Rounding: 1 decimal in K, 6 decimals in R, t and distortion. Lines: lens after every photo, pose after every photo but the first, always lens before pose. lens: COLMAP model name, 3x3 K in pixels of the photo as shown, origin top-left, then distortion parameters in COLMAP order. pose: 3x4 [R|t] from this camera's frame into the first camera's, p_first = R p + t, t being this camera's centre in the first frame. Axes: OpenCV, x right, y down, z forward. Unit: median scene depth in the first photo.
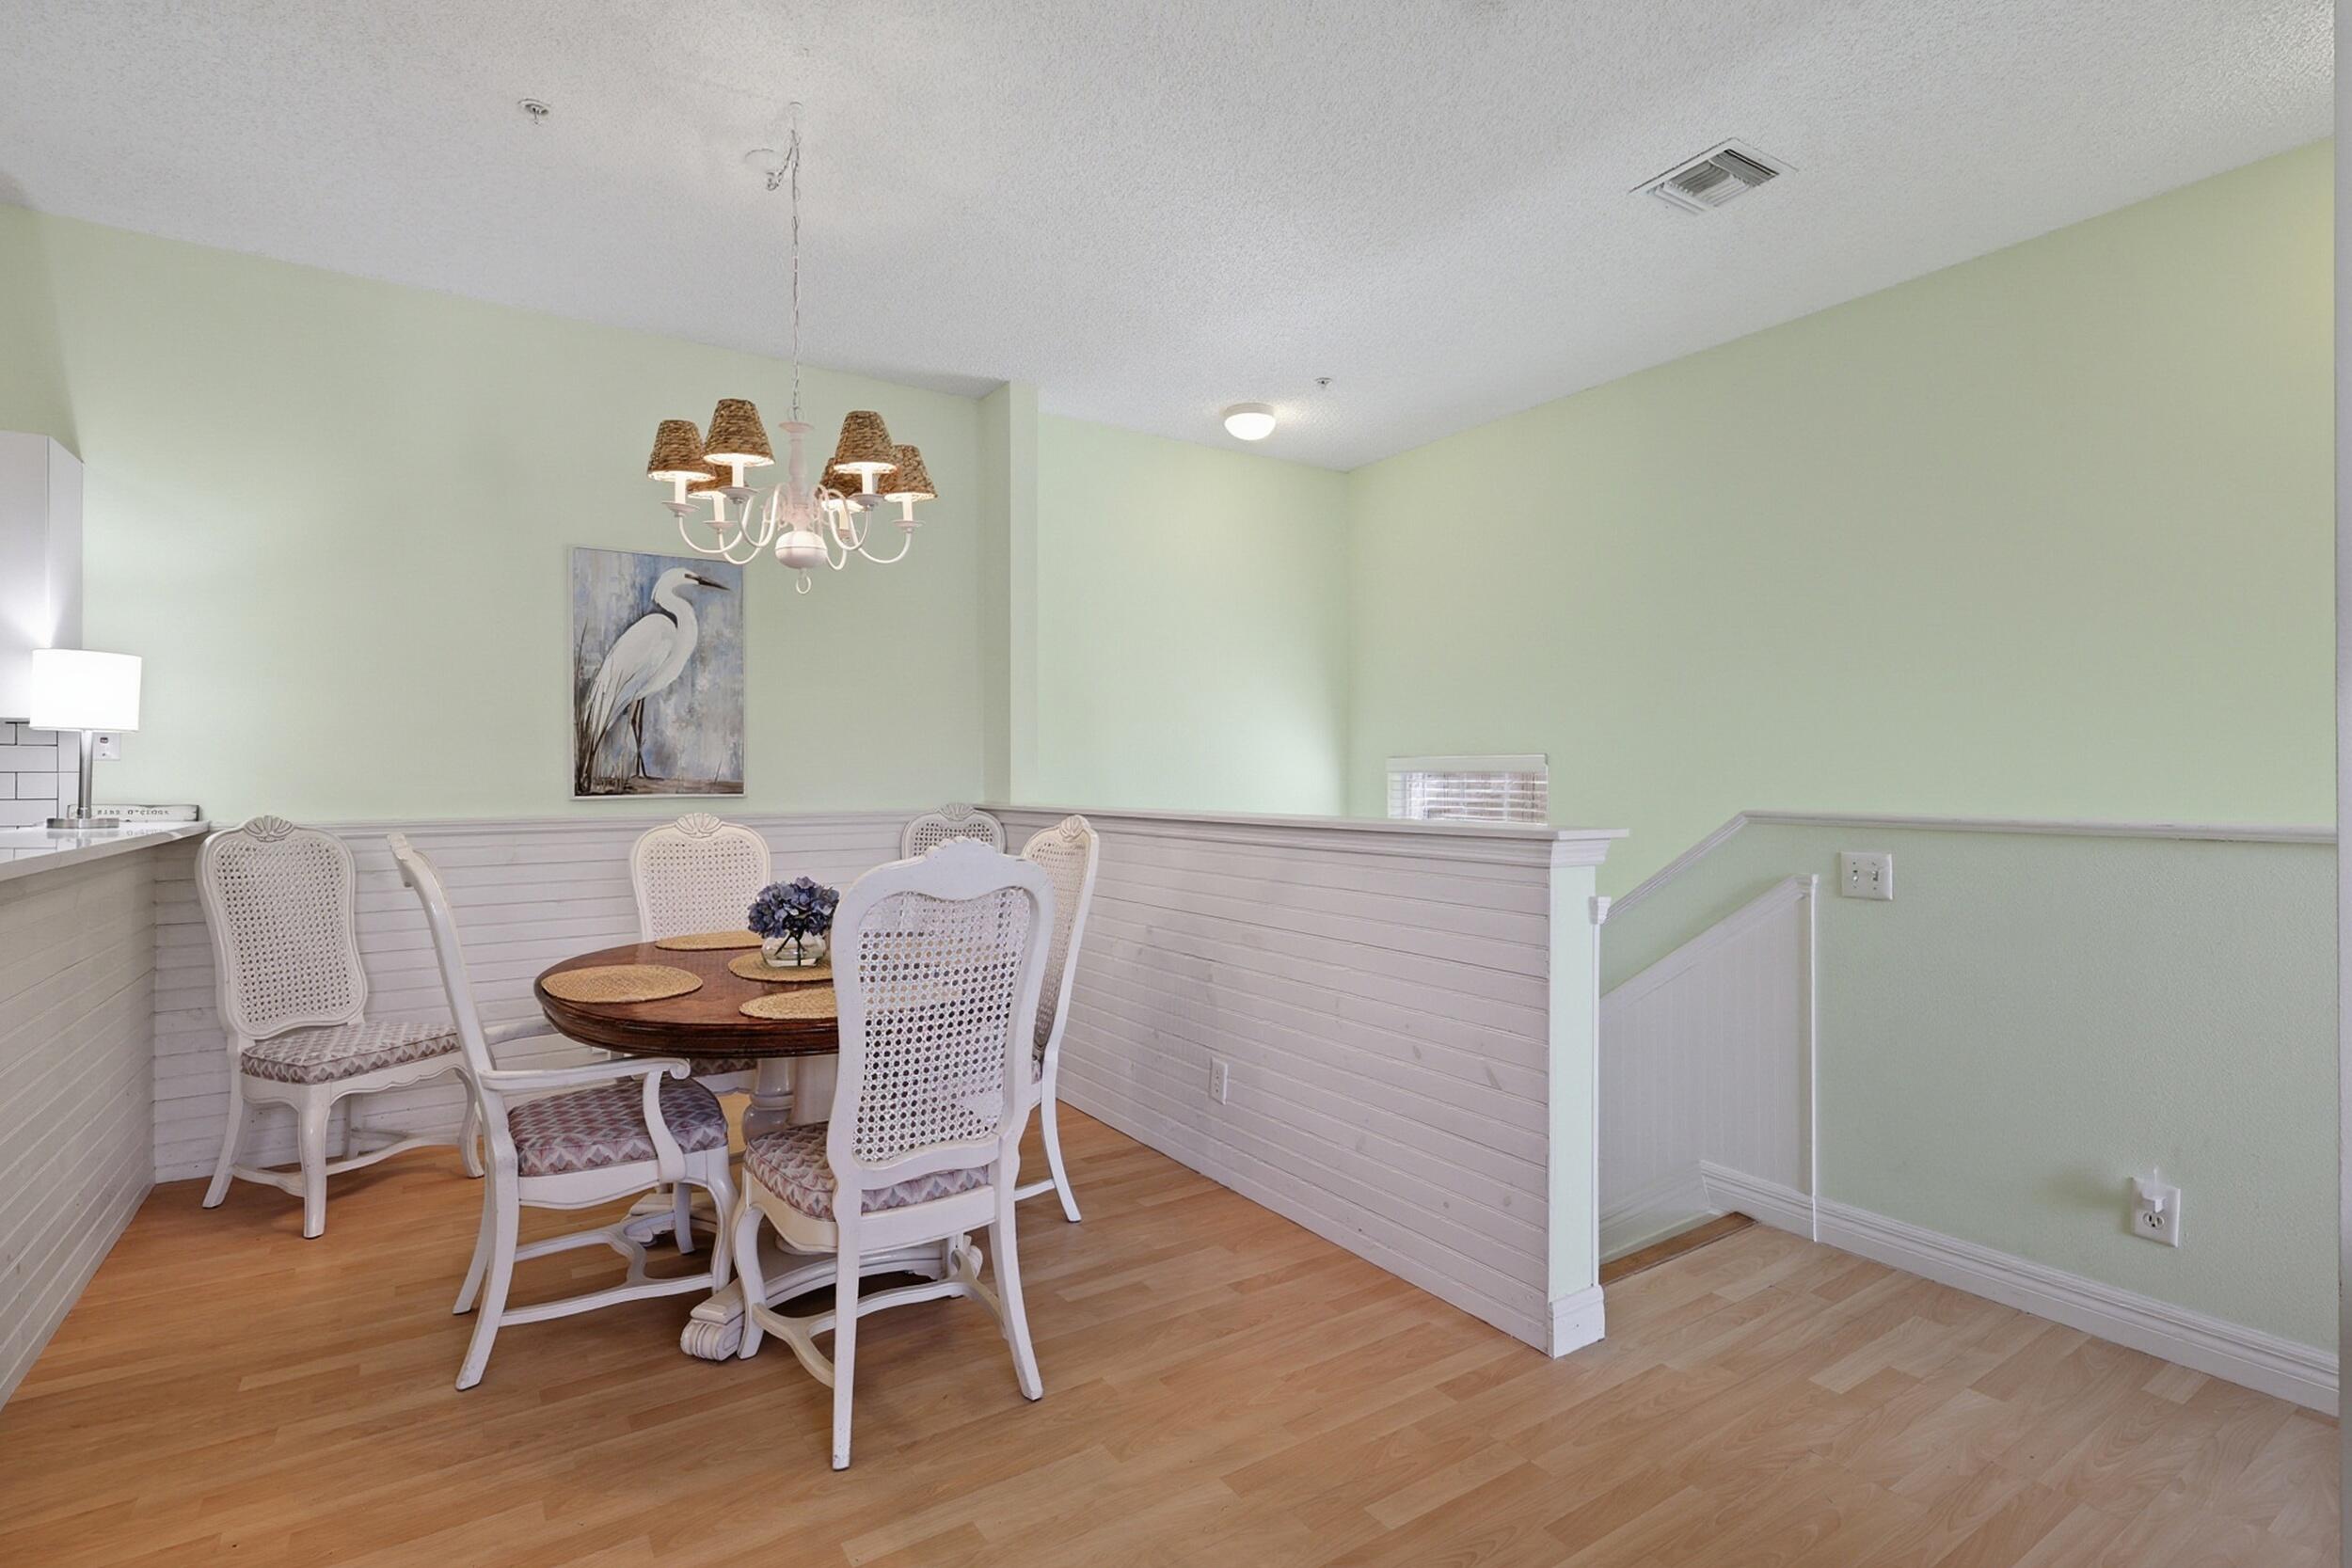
lens RADIAL K [[1128.1, 0, 1154.5], [0, 1128.1, 760.8], [0, 0, 1]] dist [0.005750, -0.000293]
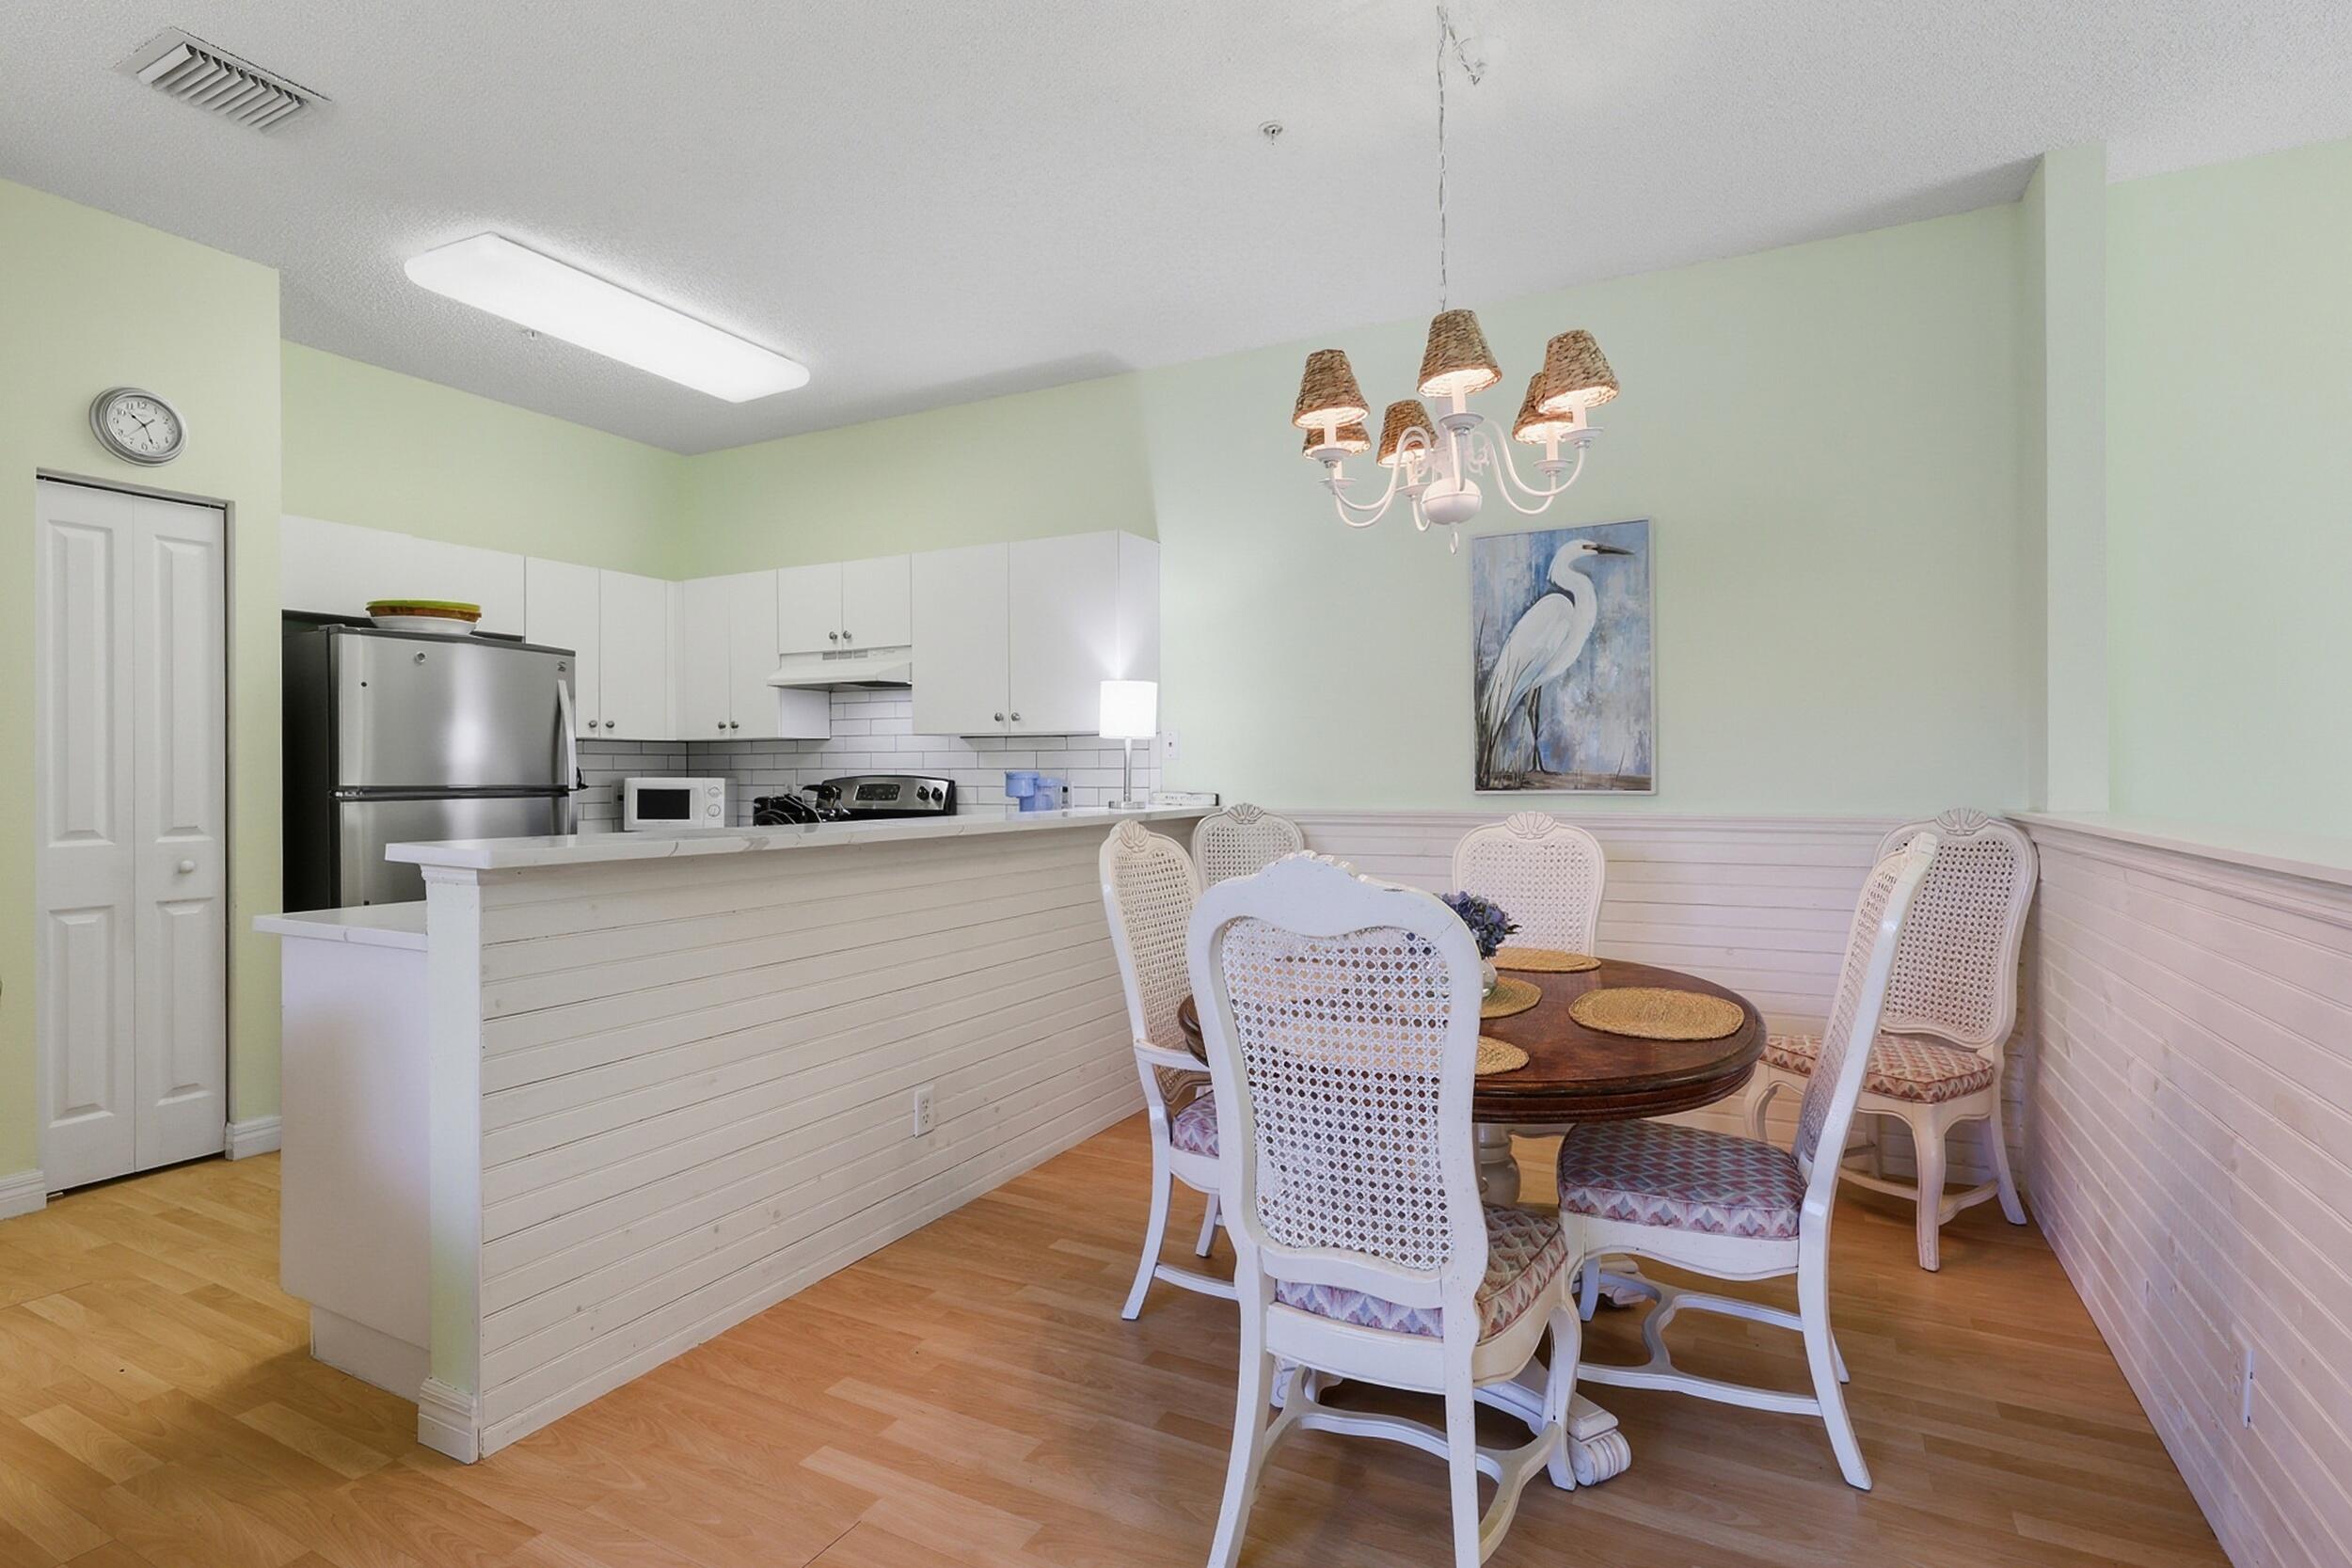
lens RADIAL K [[1128.1, 0, 1166.6], [0, 1128.1, 771.4], [0, 0, 1]] dist [0.005750, -0.000293]
pose [[0.487801, -0.003543, -0.872948, 0.216599], [0.014555, 0.999886, 0.004074, 0.006528], [0.872834, -0.014693, 0.487797, 0.280531]]
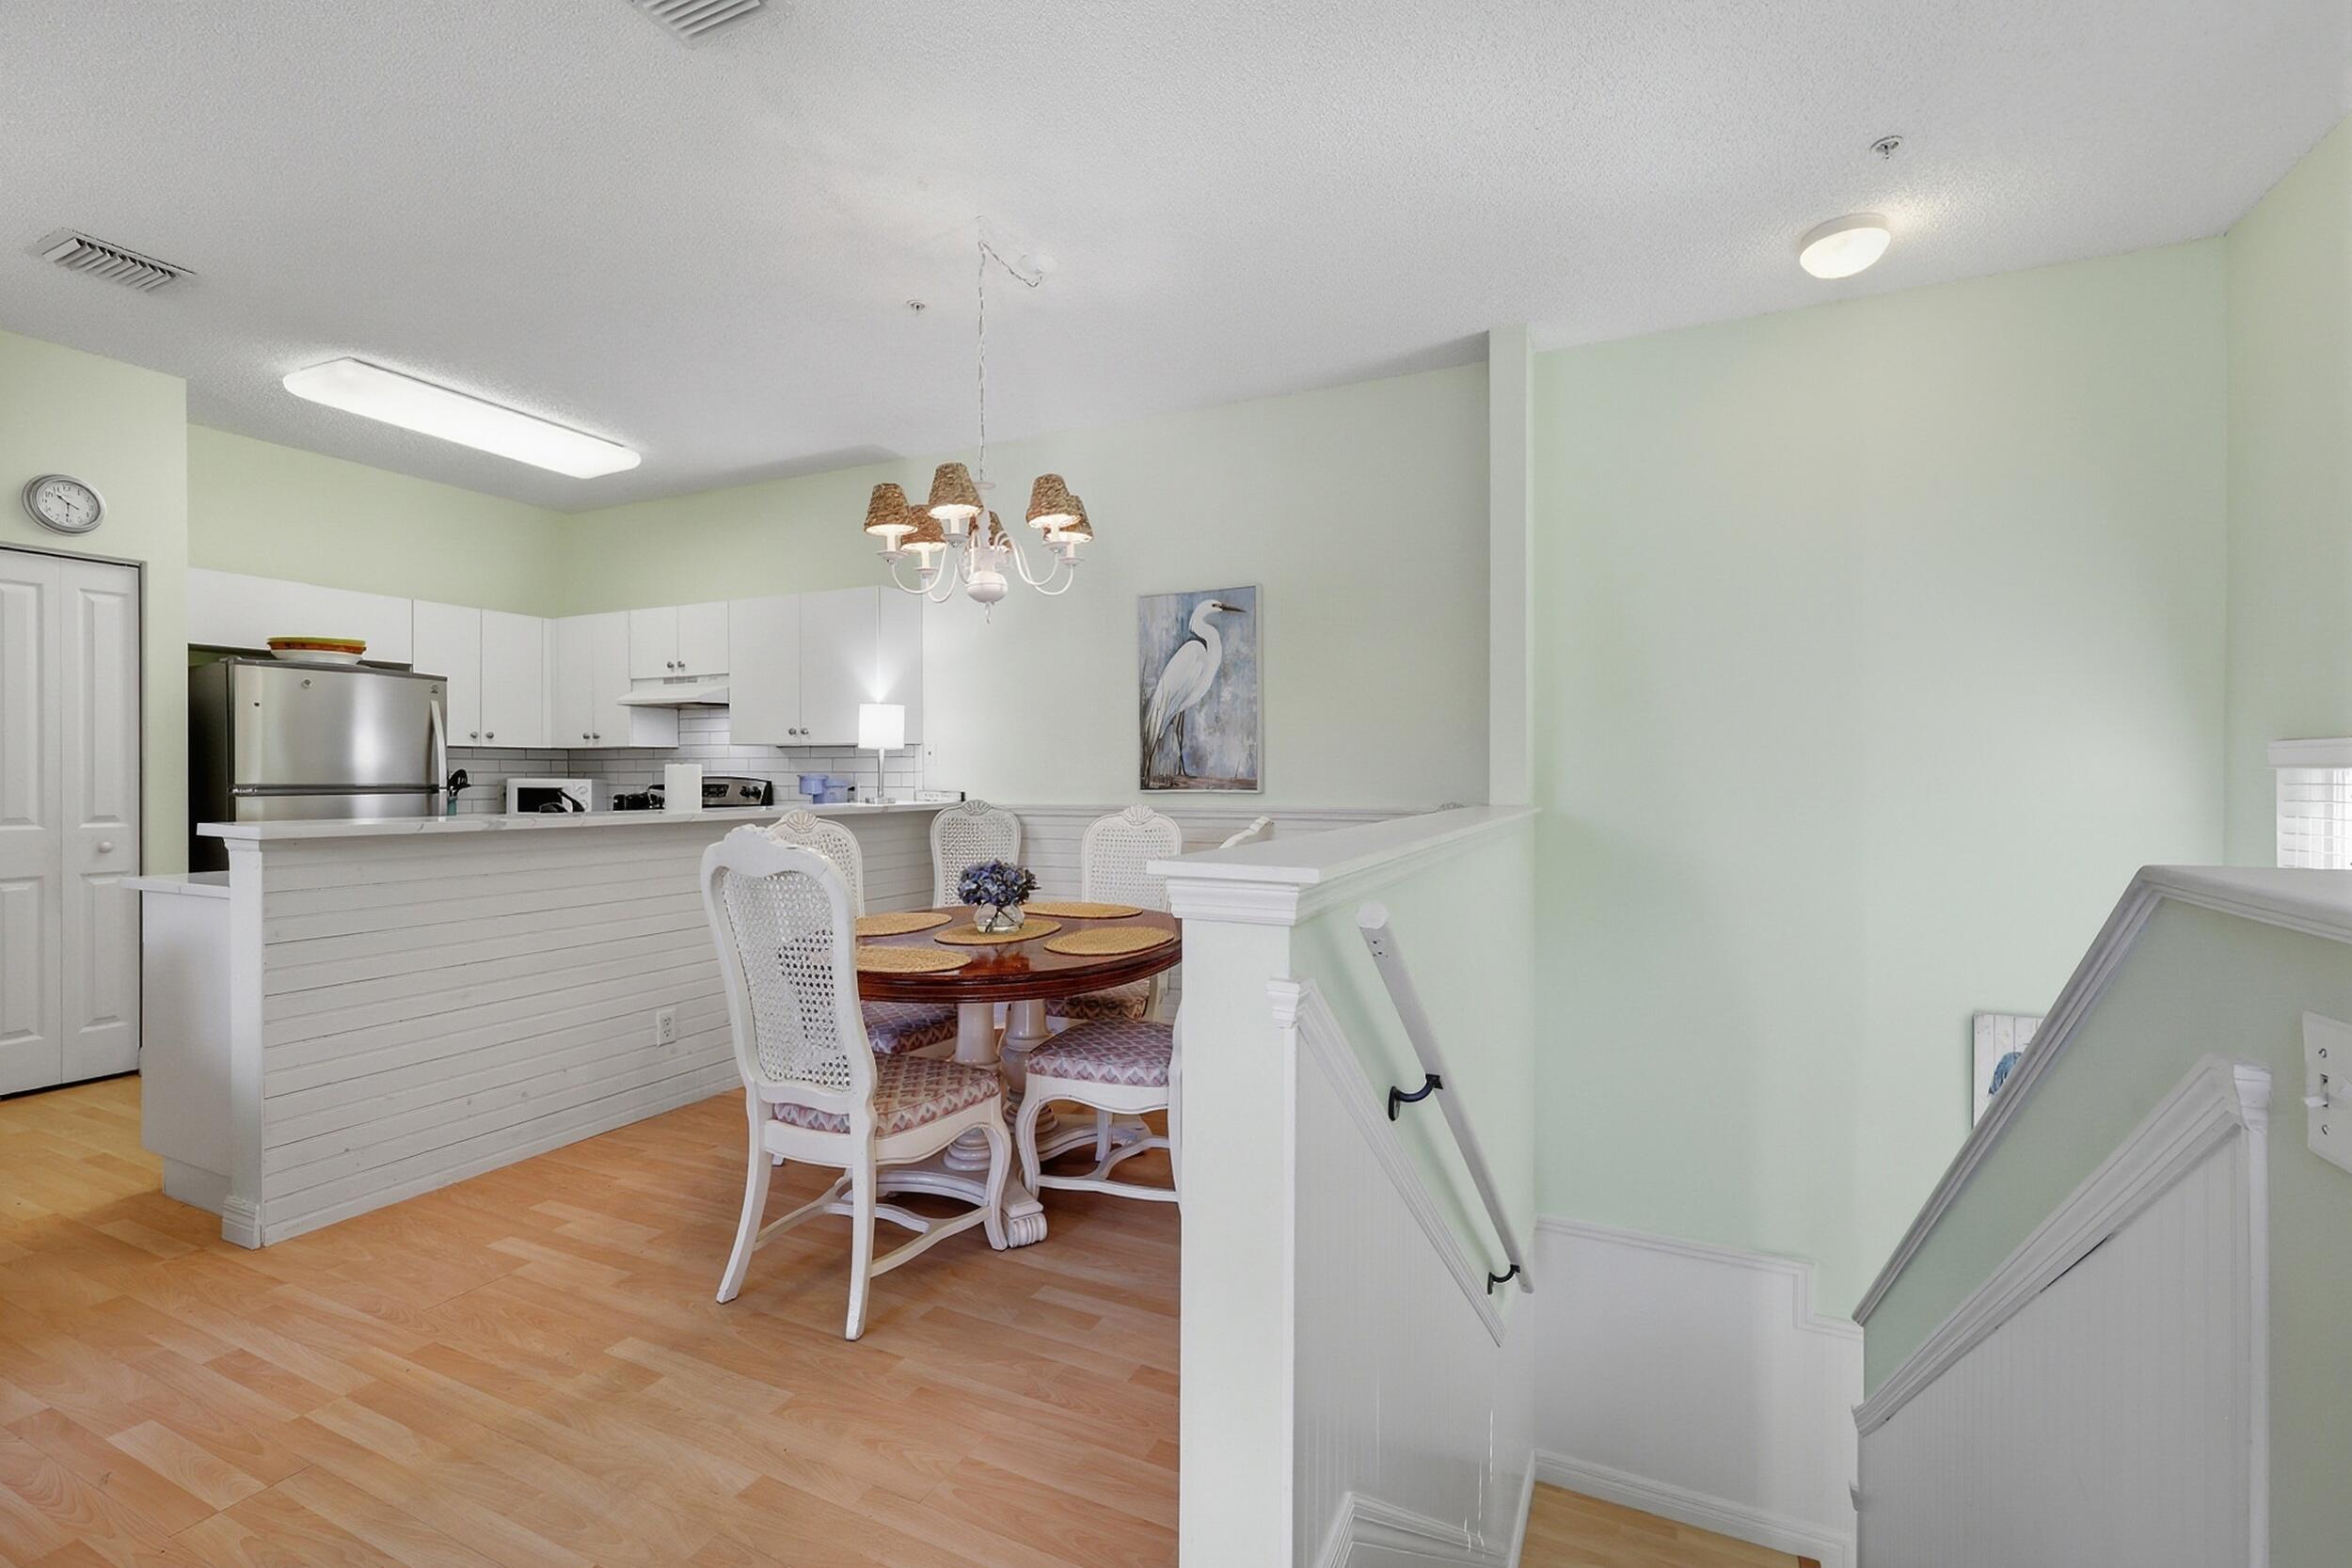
lens RADIAL K [[1017.1, 0, 1156.8], [0, 1017.1, 777.1], [0, 0, 1]] dist [0.002627, 0.001034]
pose [[0.520410, -0.000208, -0.853916, 0.487452], [0.011976, 0.999903, 0.007055, 0.008808], [0.853832, -0.013898, 0.520362, 0.408215]]
